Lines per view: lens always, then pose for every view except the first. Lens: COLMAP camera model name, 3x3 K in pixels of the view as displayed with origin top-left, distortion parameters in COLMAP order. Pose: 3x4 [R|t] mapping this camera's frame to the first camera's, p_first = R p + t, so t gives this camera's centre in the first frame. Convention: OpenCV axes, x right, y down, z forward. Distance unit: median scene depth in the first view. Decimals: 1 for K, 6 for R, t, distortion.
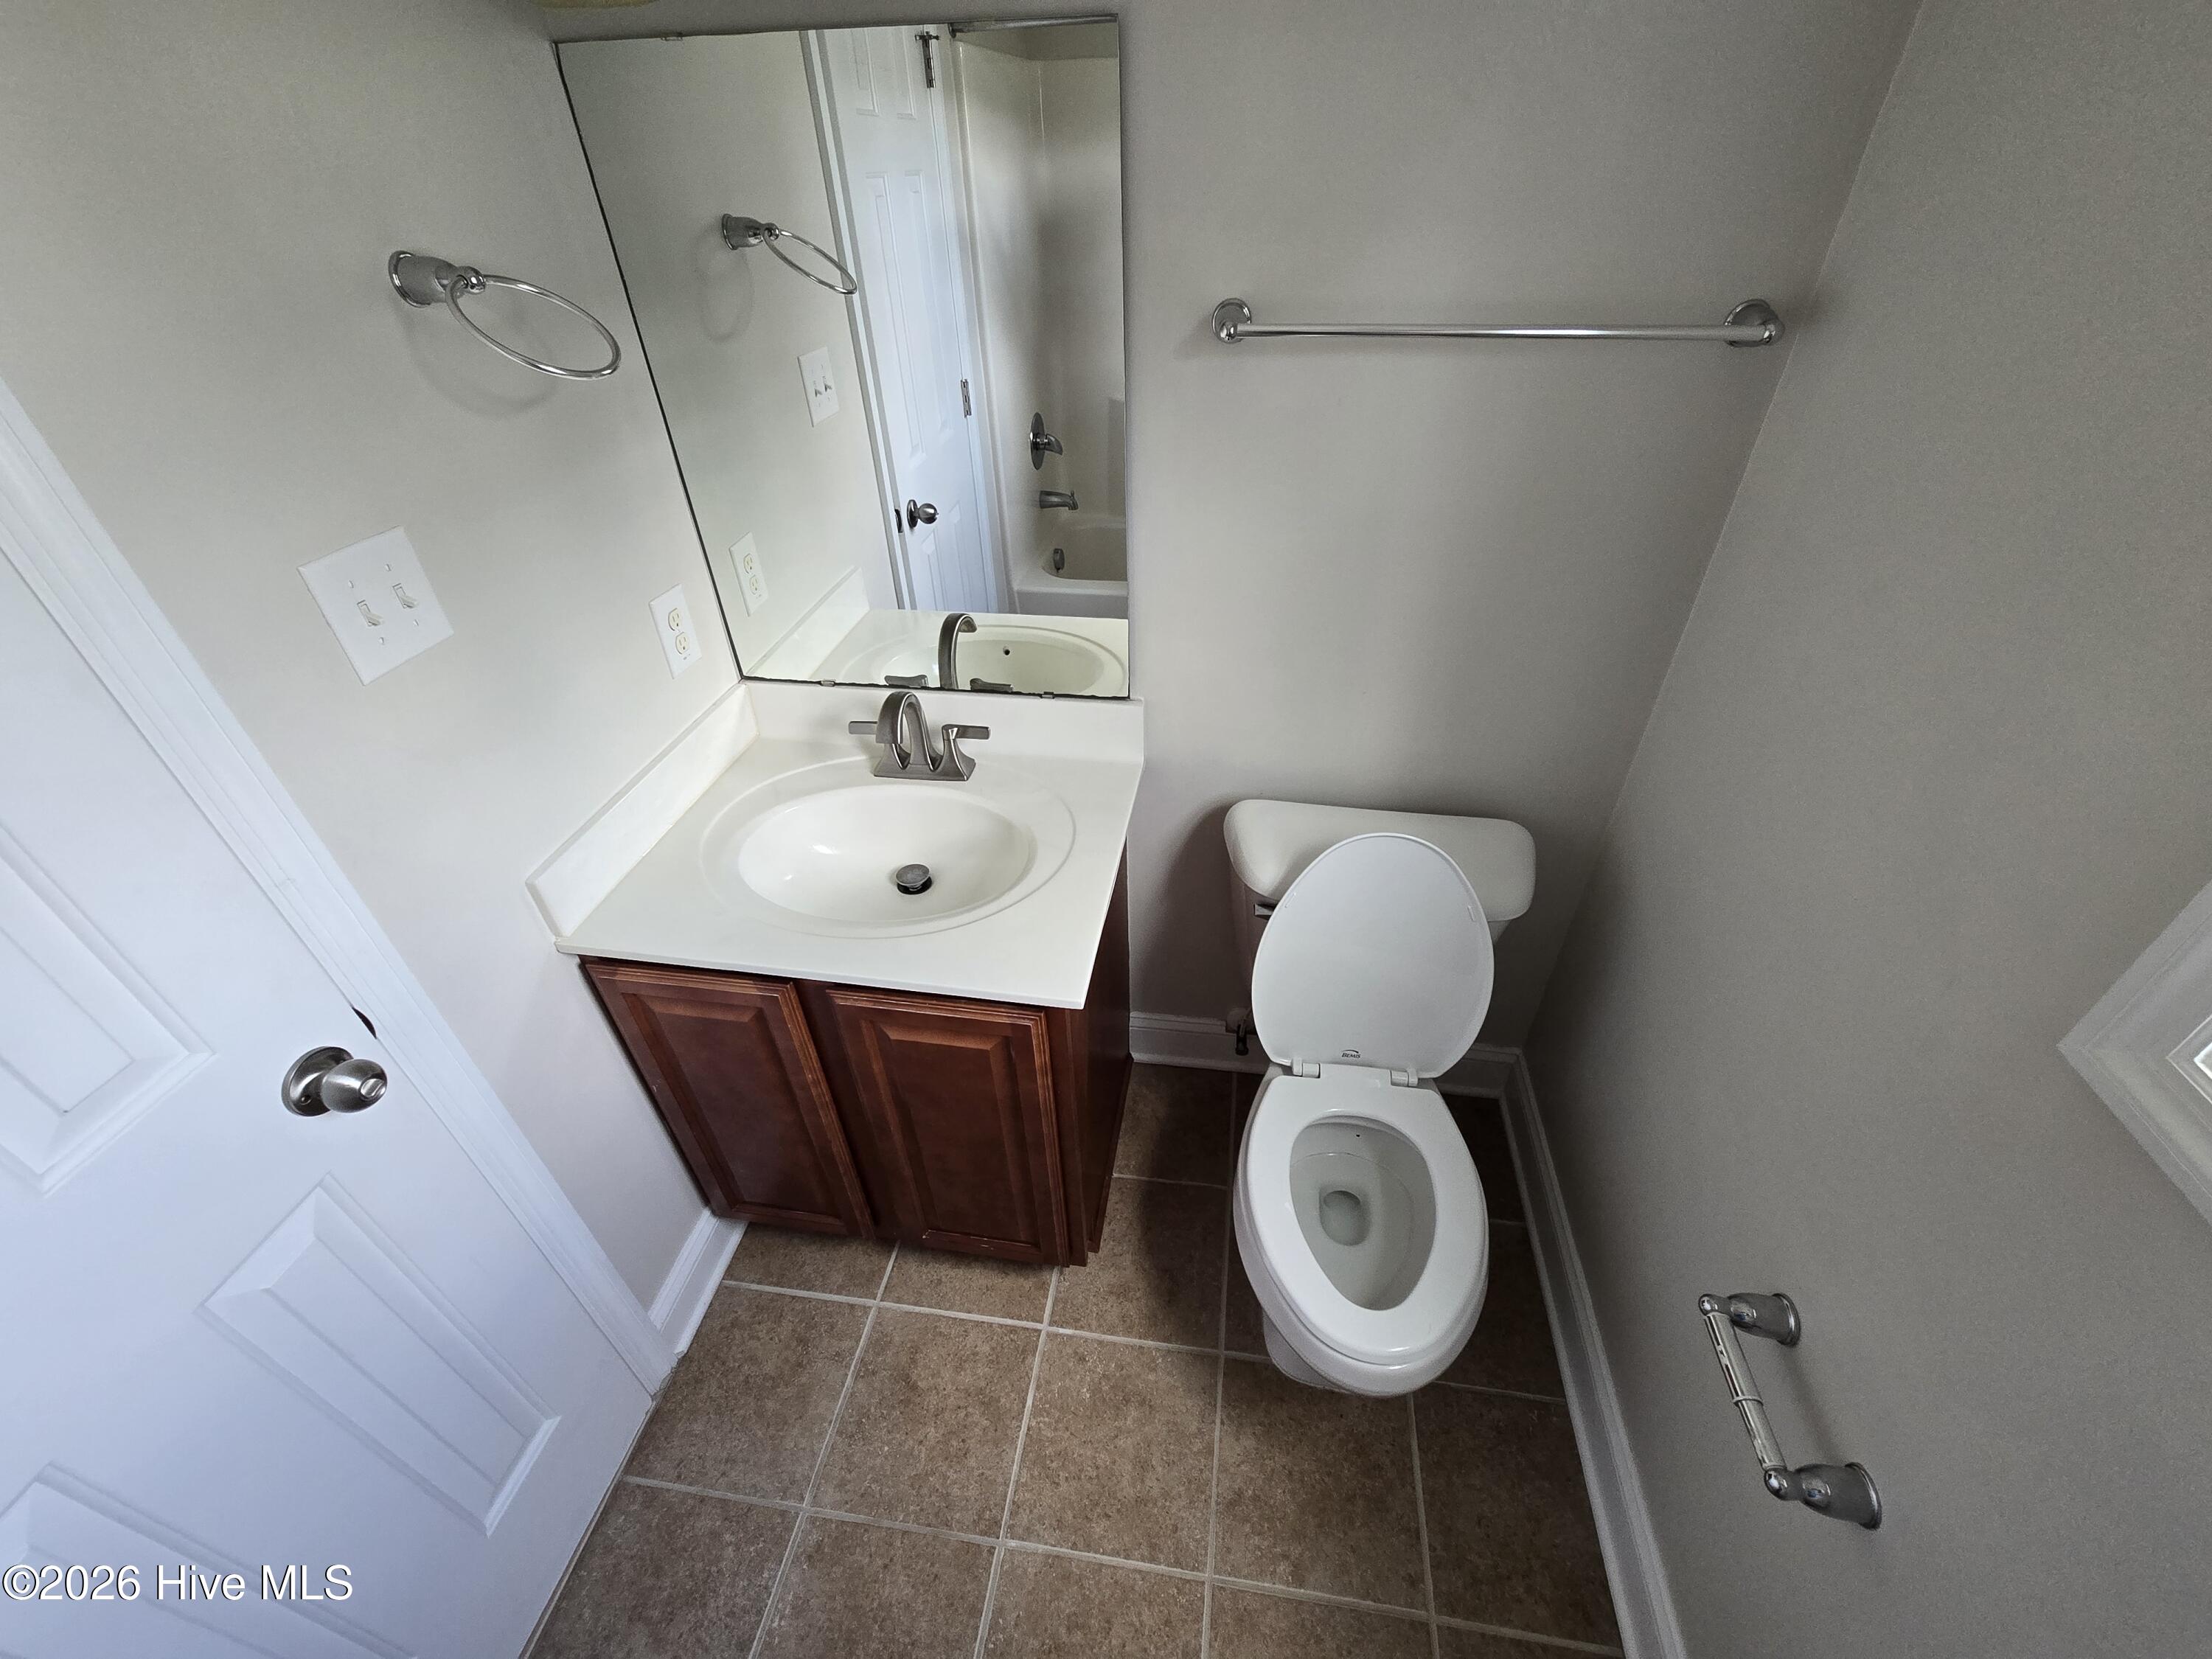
lens RADIAL K [[909.4, 0, 1114.5], [0, 909.4, 833.1], [0, 0, 1]] dist [0.003454, -0.001753]
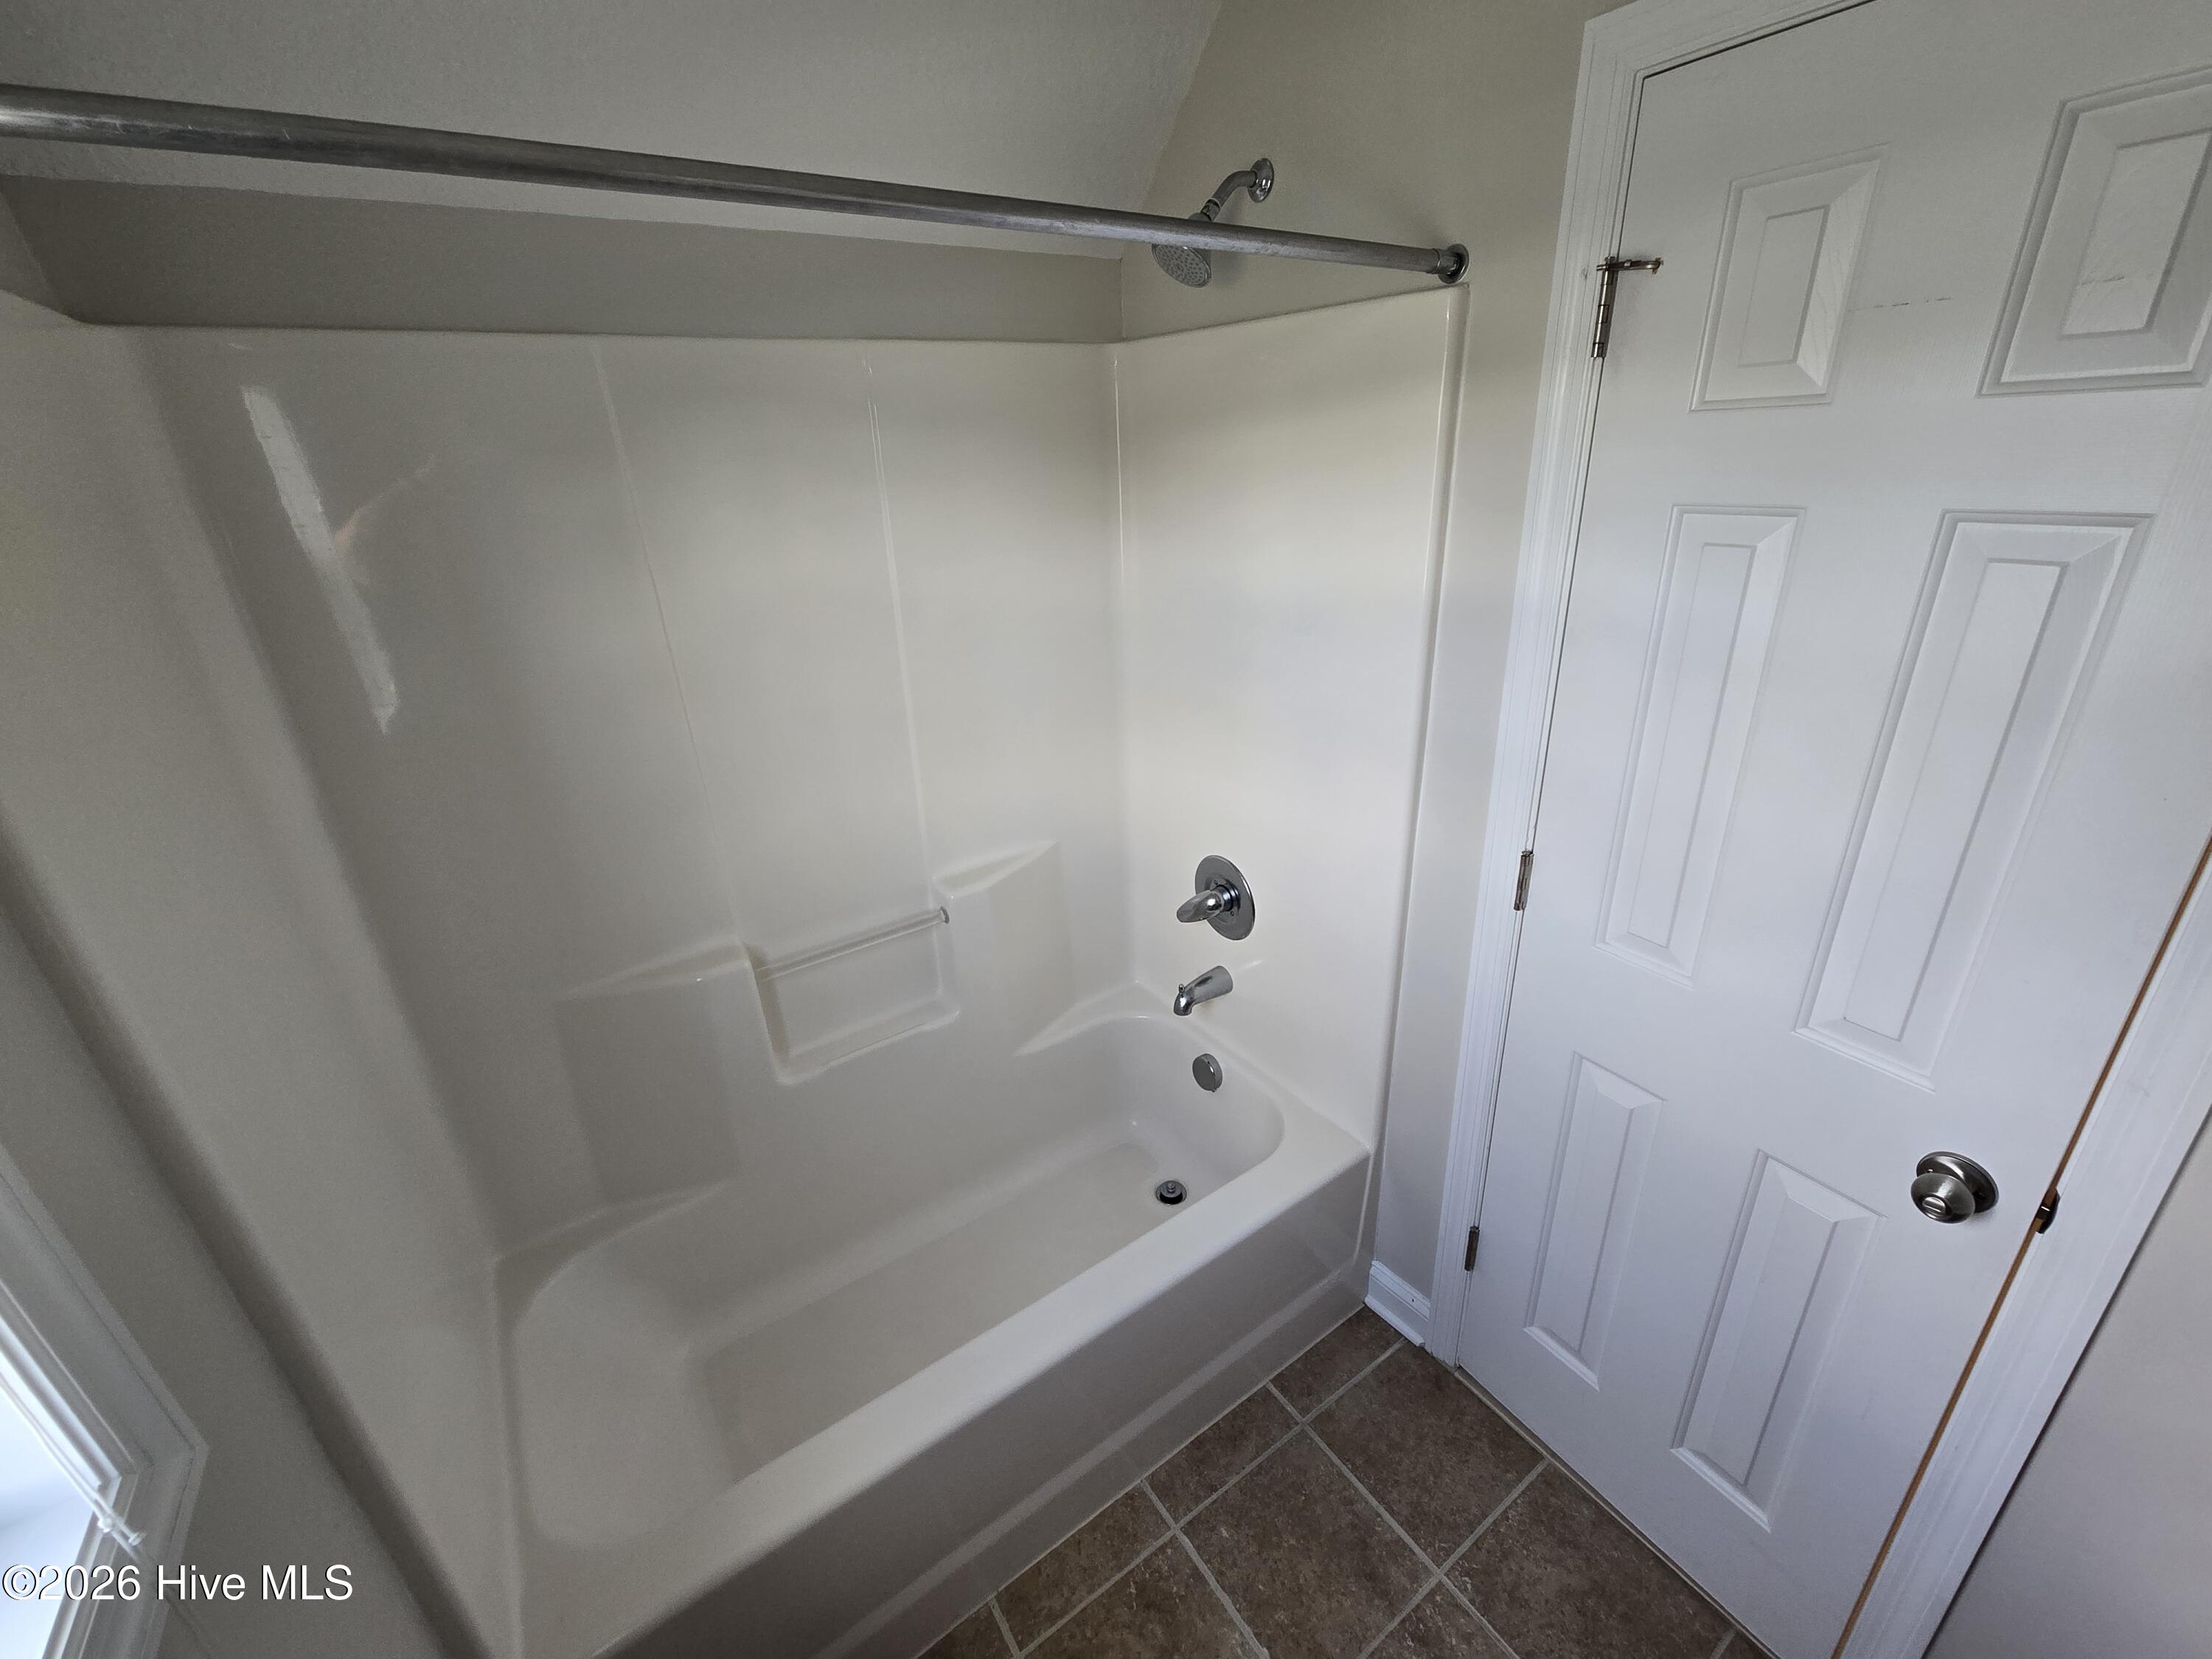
lens RADIAL K [[909.4, 0, 1113.6], [0, 909.4, 830.1], [0, 0, 1]] dist [0.003454, -0.001753]
pose [[-0.733191, 0.312480, -0.603976, 0.312182], [-0.358955, 0.576511, 0.734021, -0.308563], [0.577565, 0.754978, -0.310527, 0.296632]]
